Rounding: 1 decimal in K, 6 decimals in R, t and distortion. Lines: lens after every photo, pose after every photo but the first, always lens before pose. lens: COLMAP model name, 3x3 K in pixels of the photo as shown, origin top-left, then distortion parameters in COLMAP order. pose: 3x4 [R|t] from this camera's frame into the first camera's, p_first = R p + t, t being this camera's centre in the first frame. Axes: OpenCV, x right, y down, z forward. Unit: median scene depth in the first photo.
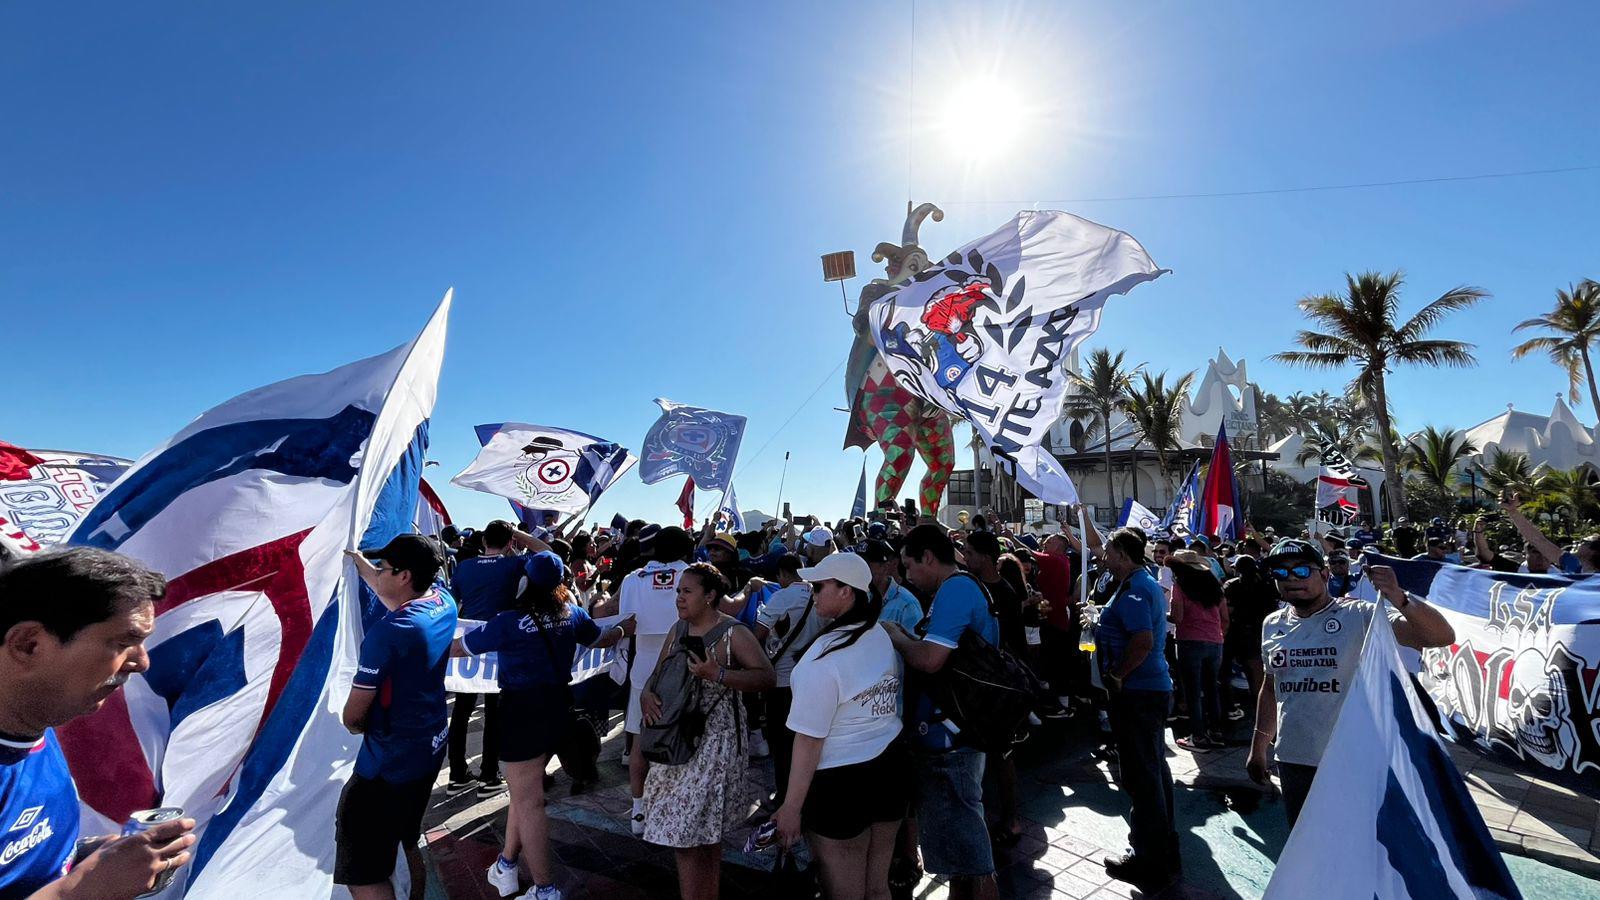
lens RADIAL K [[685.2, 0, 795.8], [0, 685.2, 443.3], [0, 0, 1]] dist [0.000837, 0.000444]
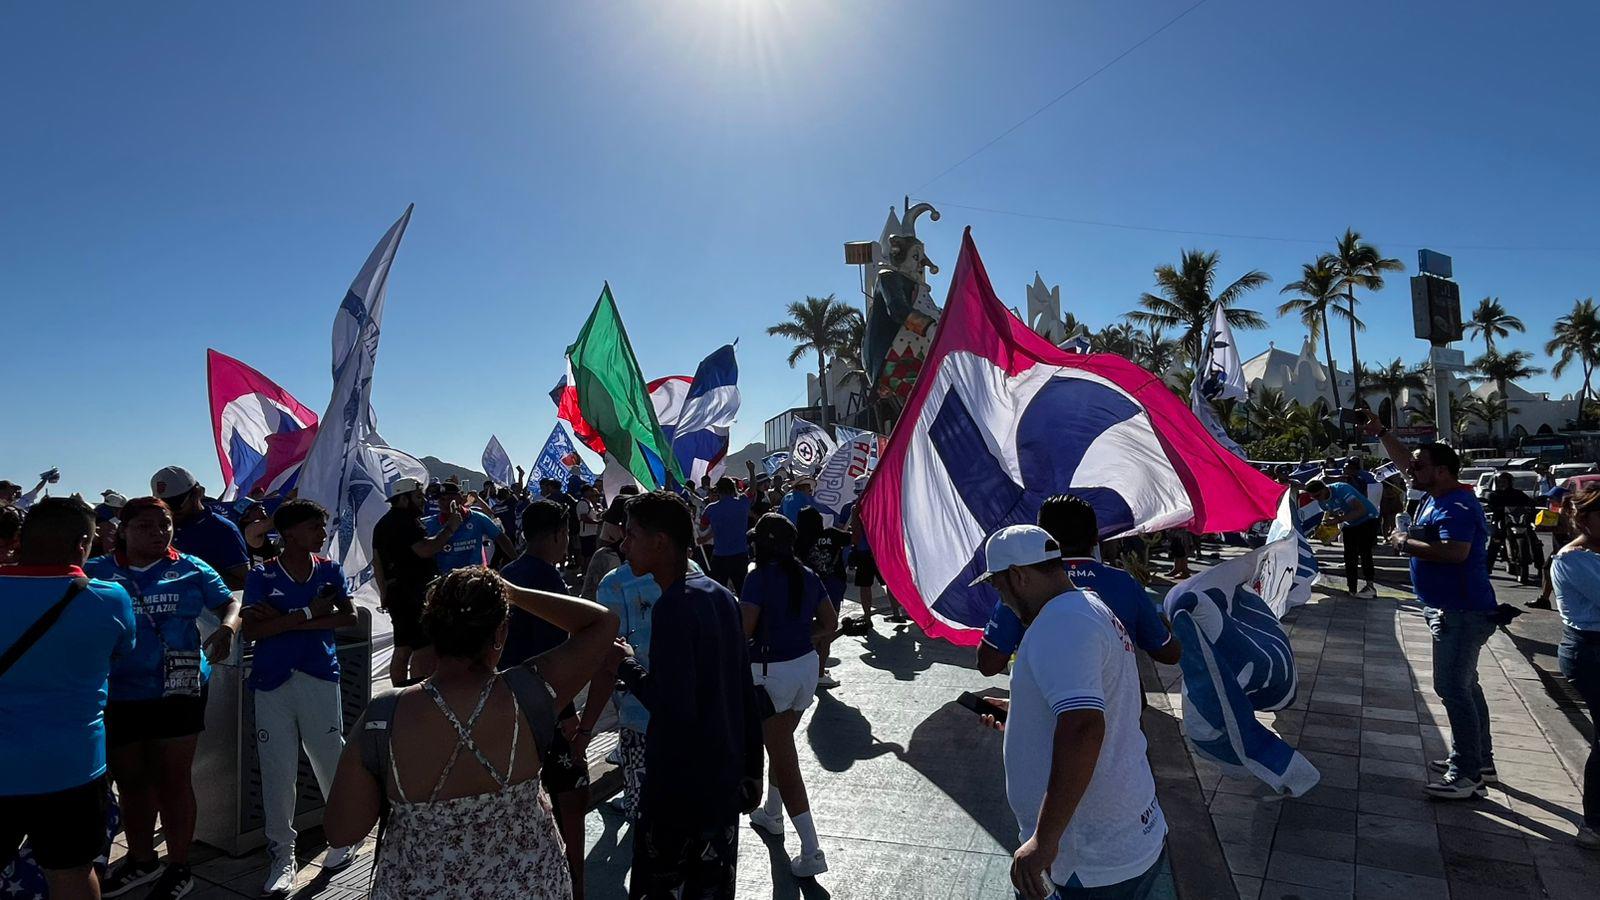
lens RADIAL K [[927.9, 0, 804.6], [0, 927.9, 448.1], [0, 0, 1]] dist [-0.003771, -0.002139]
pose [[0.940355, -0.024769, 0.339291, -0.317657], [-0.006713, 0.995801, 0.091300, -0.036079], [-0.340127, -0.088132, 0.936240, -0.279799]]
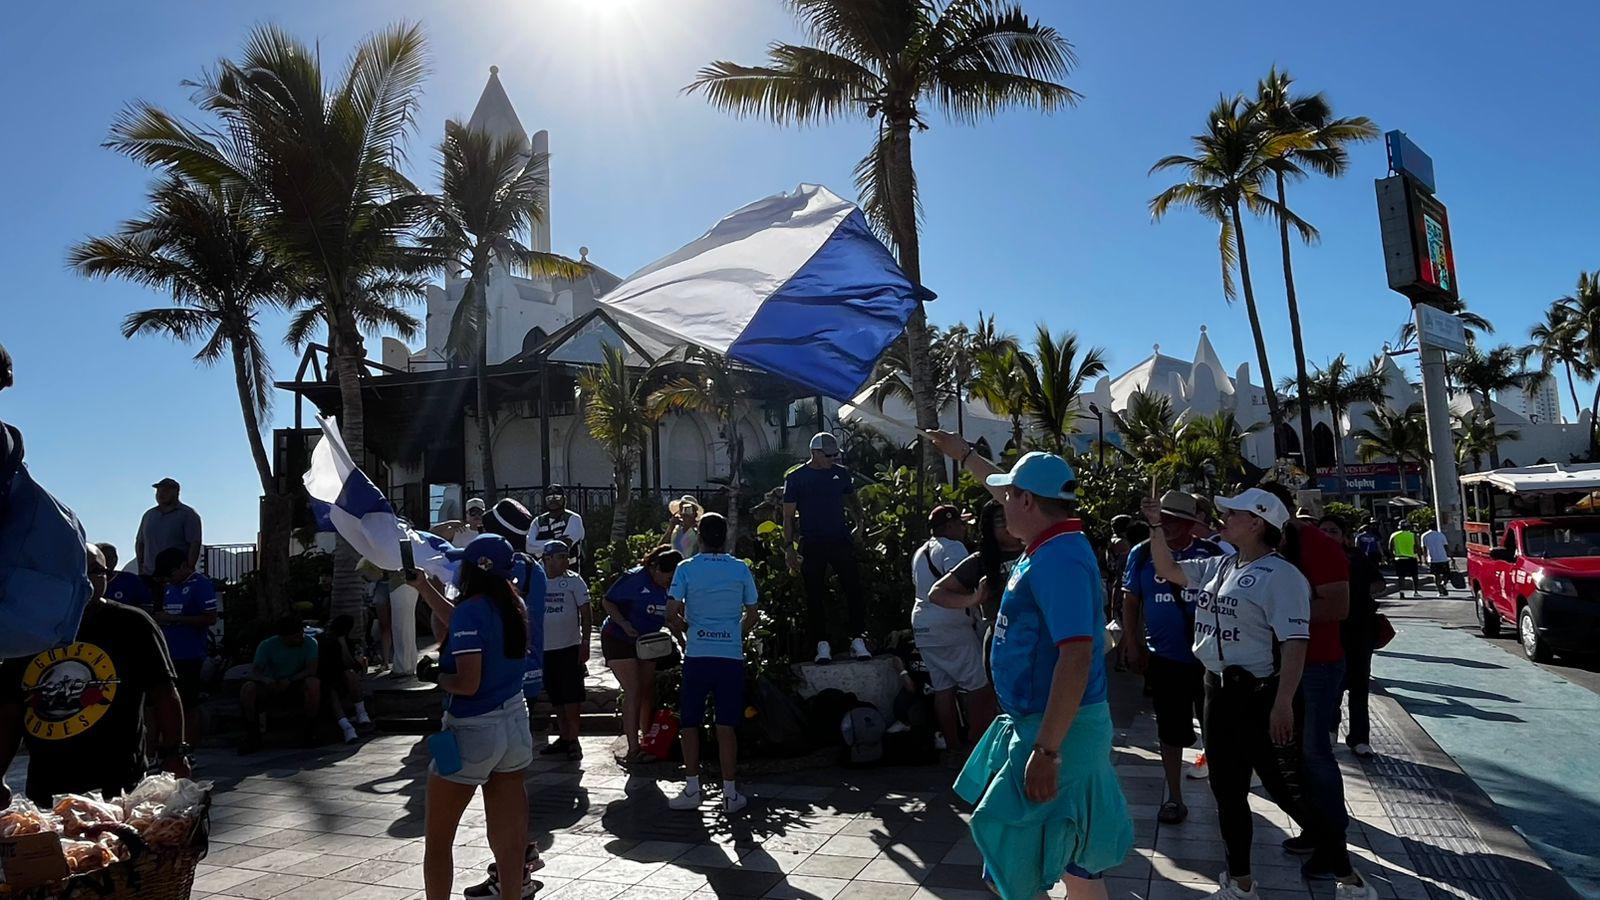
lens RADIAL K [[988.5, 0, 792.3], [0, 988.5, 452.2], [0, 0, 1]] dist [-0.027726, -0.003303]
pose [[0.902105, -0.007904, 0.431444, 0.410548], [-0.004133, 0.999628, 0.026953, 0.061032], [-0.431497, -0.026098, 0.901737, 0.375009]]
